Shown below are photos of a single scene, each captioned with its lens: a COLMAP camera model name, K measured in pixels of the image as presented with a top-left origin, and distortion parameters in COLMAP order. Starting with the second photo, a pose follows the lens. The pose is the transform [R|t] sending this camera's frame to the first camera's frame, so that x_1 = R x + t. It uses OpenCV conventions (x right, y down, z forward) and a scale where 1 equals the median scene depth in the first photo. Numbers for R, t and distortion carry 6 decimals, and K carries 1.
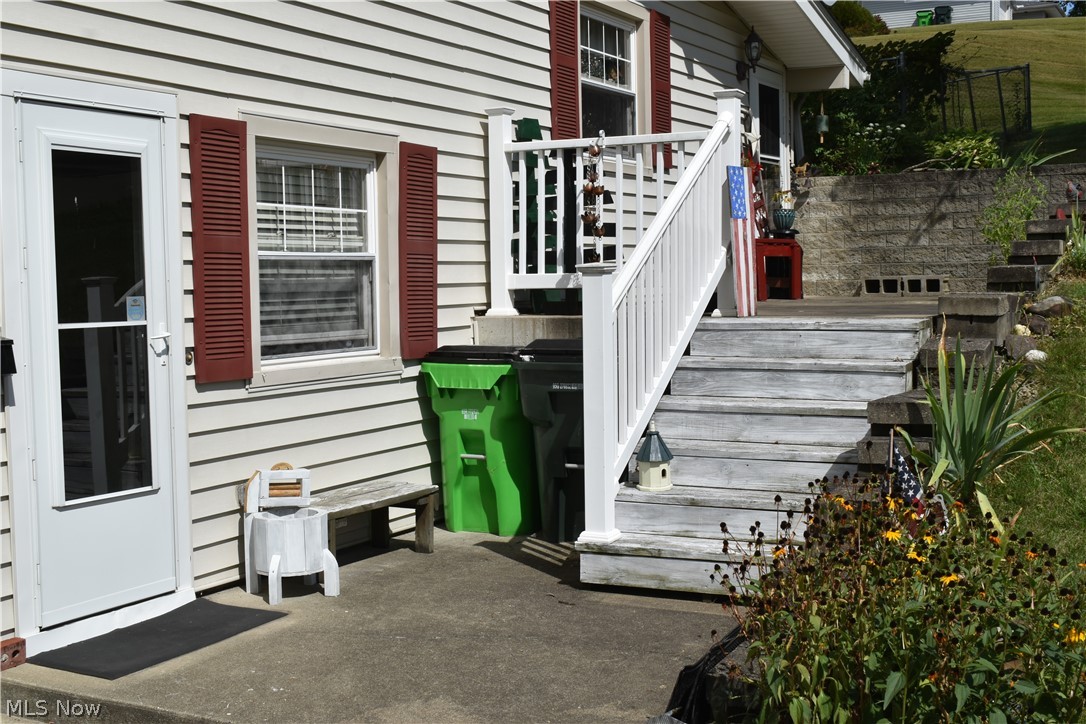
lens RADIAL K [[1408.9, 0, 544.1], [0, 1408.9, 362.6], [0, 0, 1]] dist [-0.052951, 0.000000]
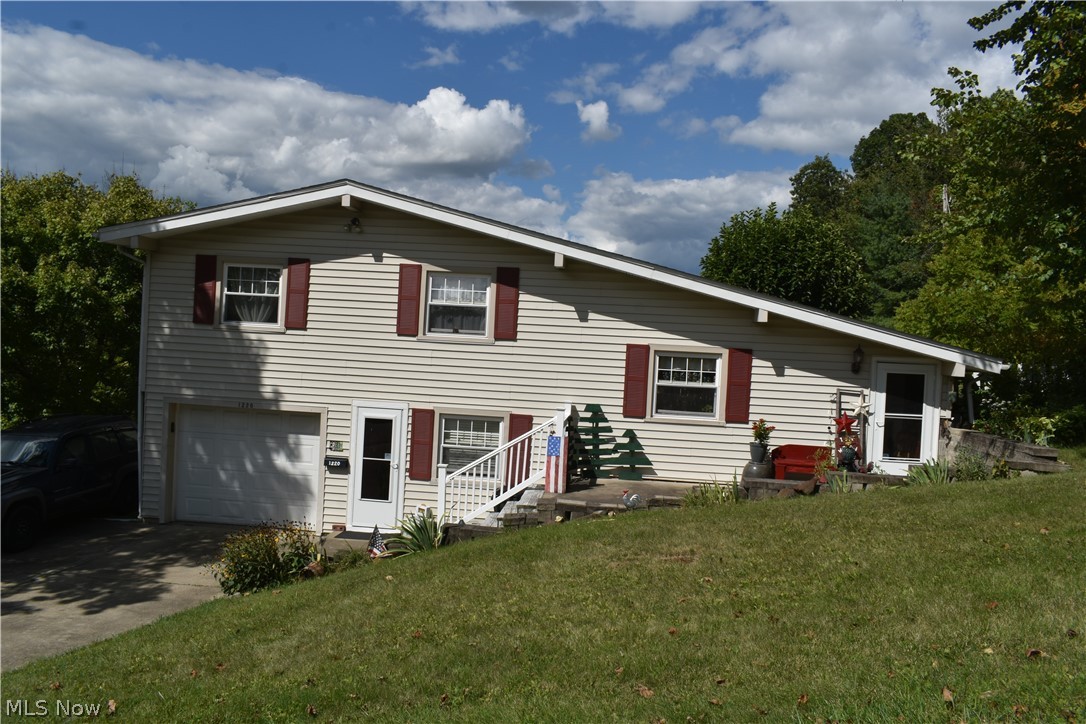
lens RADIAL K [[840.7, 0, 540.9], [0, 840.7, 362.5], [0, 0, 1]] dist [0.004871, 0.003325]
pose [[0.373898, 0.058990, -0.925592, 1.849595], [-0.112242, 0.993518, 0.017978, -0.351897], [0.920653, 0.097168, 0.378096, 0.401739]]
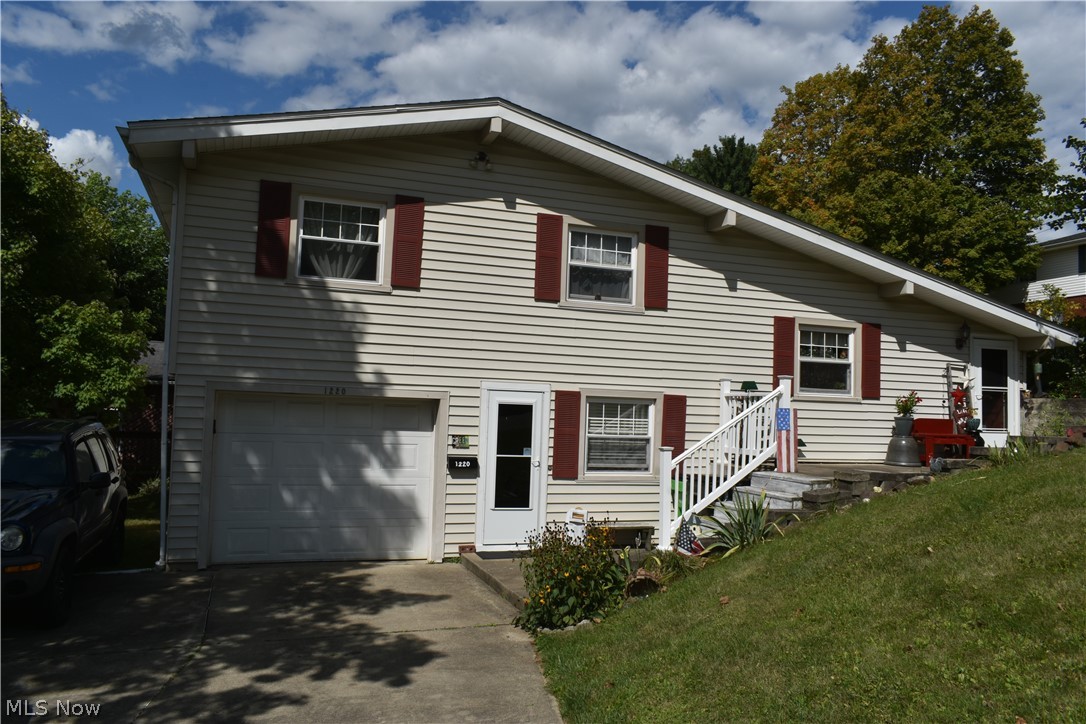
lens RADIAL K [[840.7, 0, 546.2], [0, 840.7, 358.1], [0, 0, 1]] dist [0.004871, 0.003325]
pose [[0.740850, -0.001777, -0.671669, 0.909790], [-0.084524, 0.991800, -0.095854, -0.061464], [0.666331, 0.127786, 0.734625, -0.367620]]
